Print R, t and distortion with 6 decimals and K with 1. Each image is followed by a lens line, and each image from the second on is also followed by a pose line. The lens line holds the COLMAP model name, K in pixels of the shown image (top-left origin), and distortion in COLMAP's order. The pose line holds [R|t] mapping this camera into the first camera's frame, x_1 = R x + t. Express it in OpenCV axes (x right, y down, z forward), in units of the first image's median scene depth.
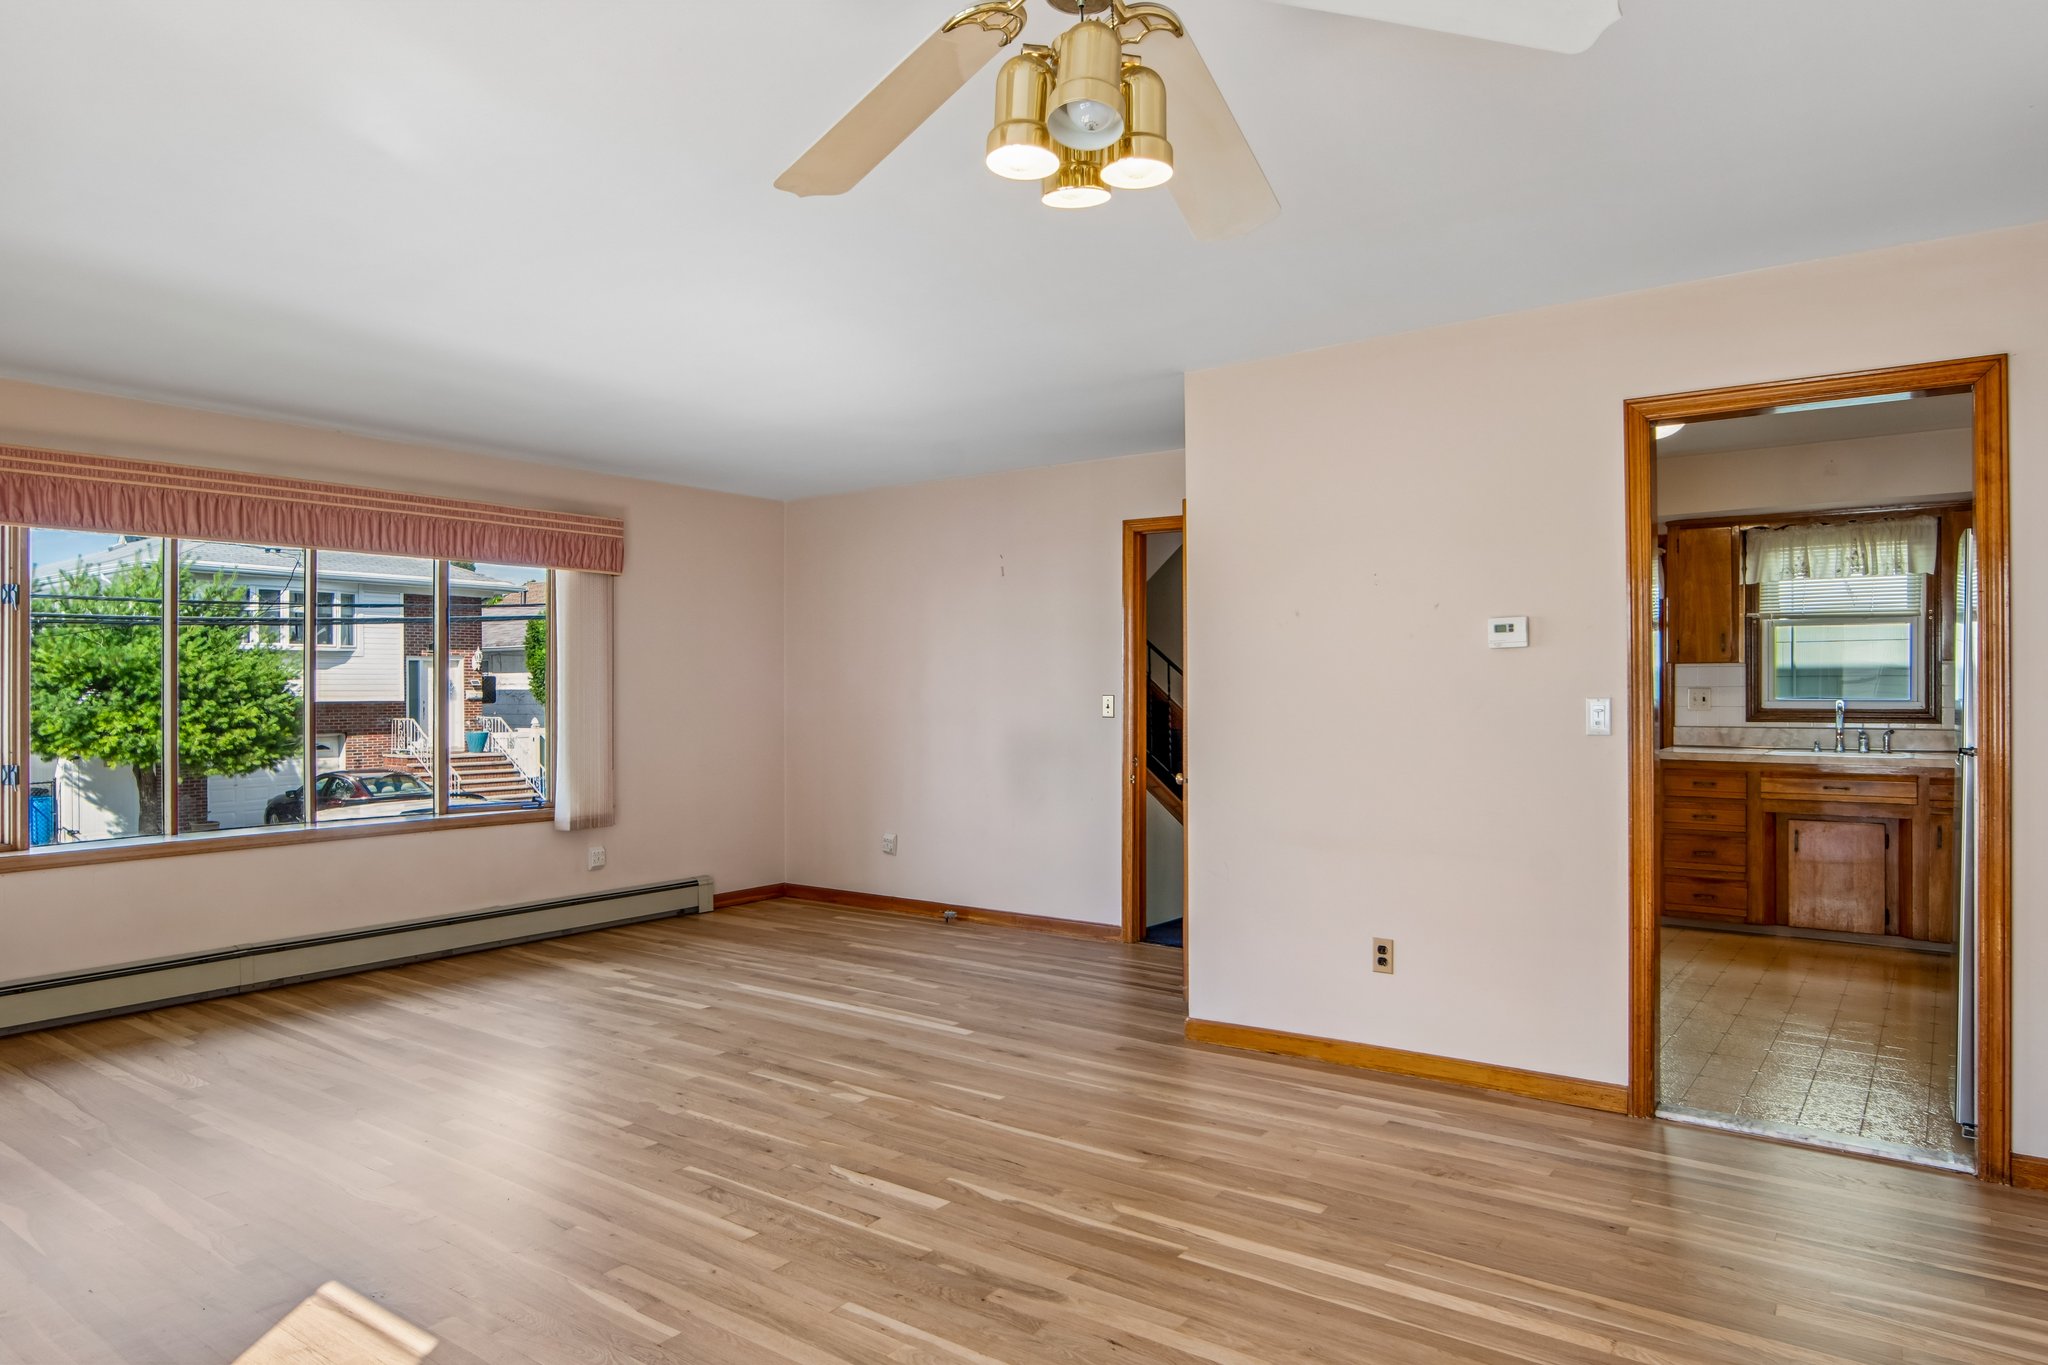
lens RADIAL K [[1249.6, 0, 1030.9], [0, 1249.6, 687.0], [0, 0, 1]] dist [-0.006320, 0.000456]
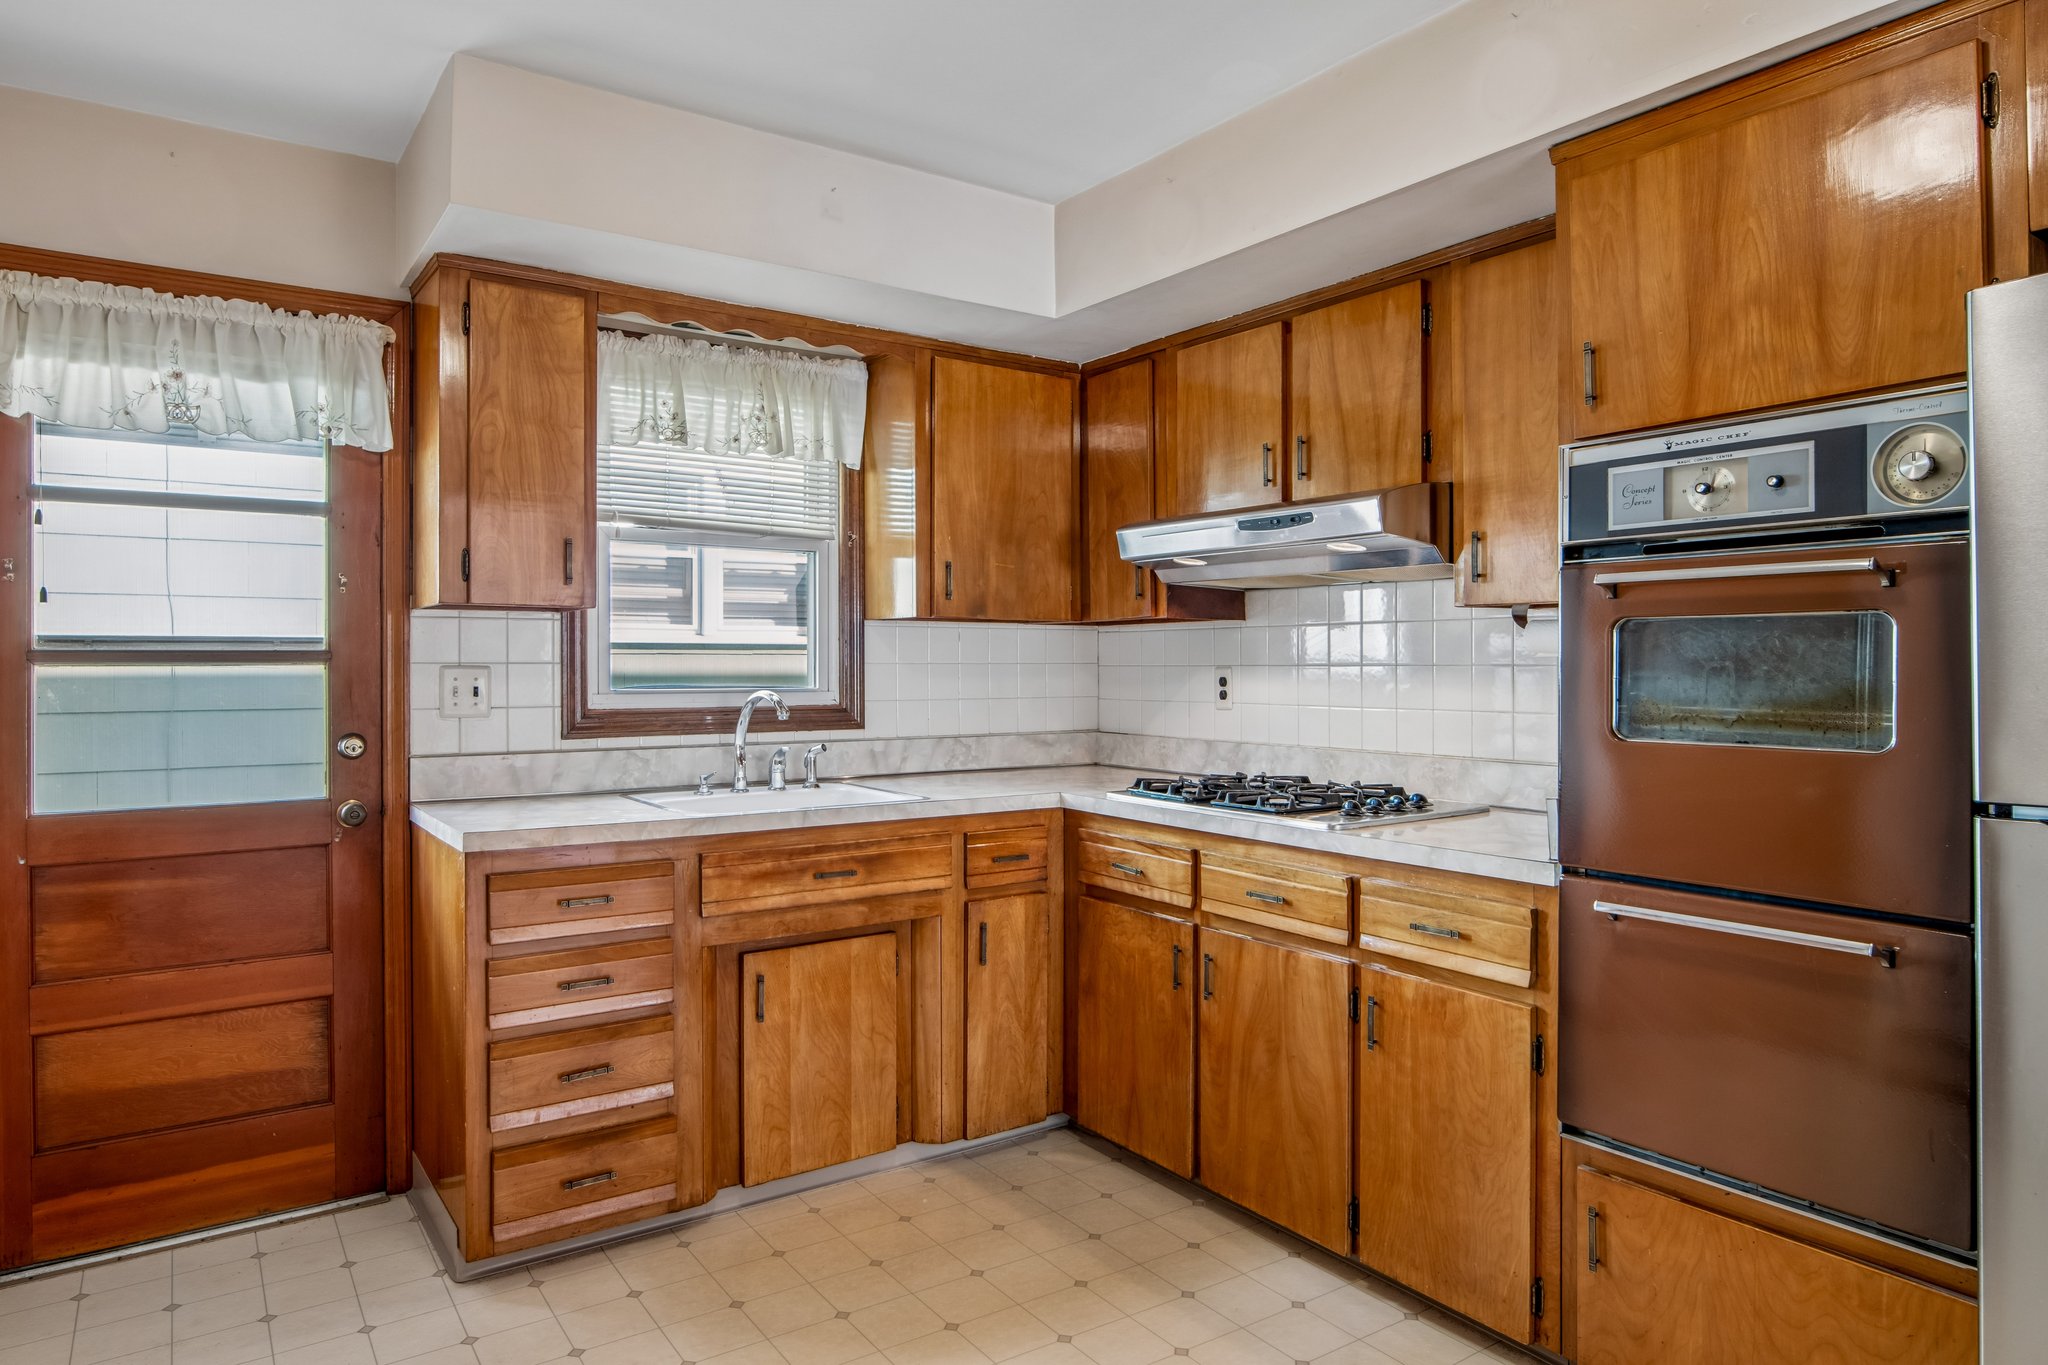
lens RADIAL K [[1257.8, 0, 1018.4], [0, 1257.8, 658.6], [0, 0, 1]] dist [-0.009139, 0.002716]
pose [[0.324965, 0.010402, 0.945669, 0.197582], [-0.000899, 0.999942, -0.010690, 0.003049], [-0.945725, 0.002624, 0.324956, 0.729082]]
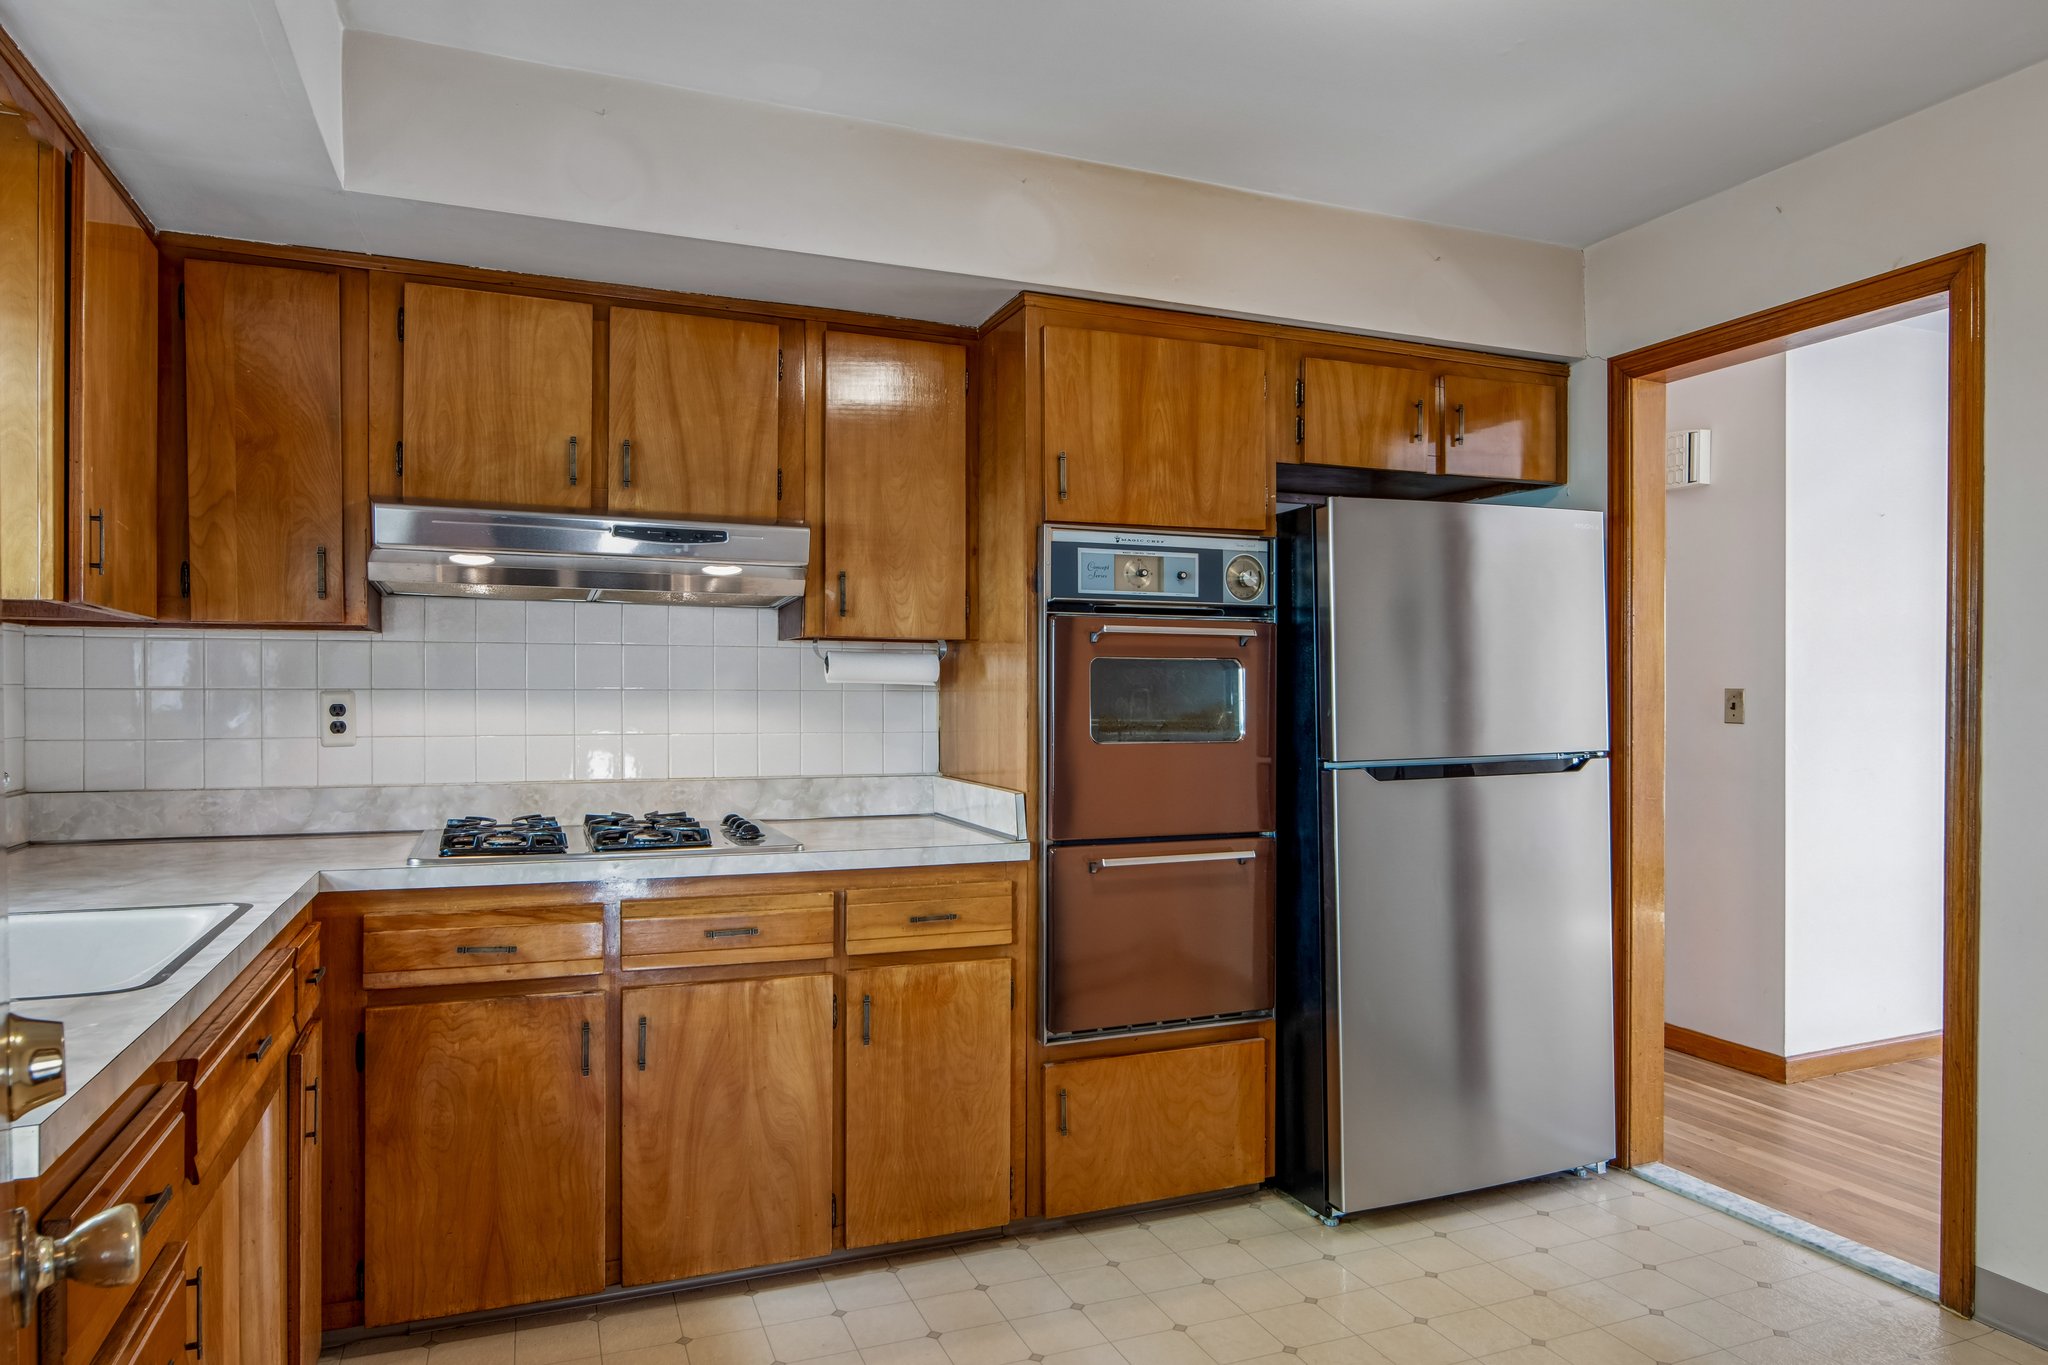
lens RADIAL K [[1249.6, 0, 1030.9], [0, 1249.6, 687.0], [0, 0, 1]] dist [-0.006320, 0.000456]
pose [[-0.850764, 0.005421, 0.525520, 0.333073], [0.002415, 0.999977, -0.006406, 0.002749], [-0.525542, -0.004181, -0.850757, 1.076173]]
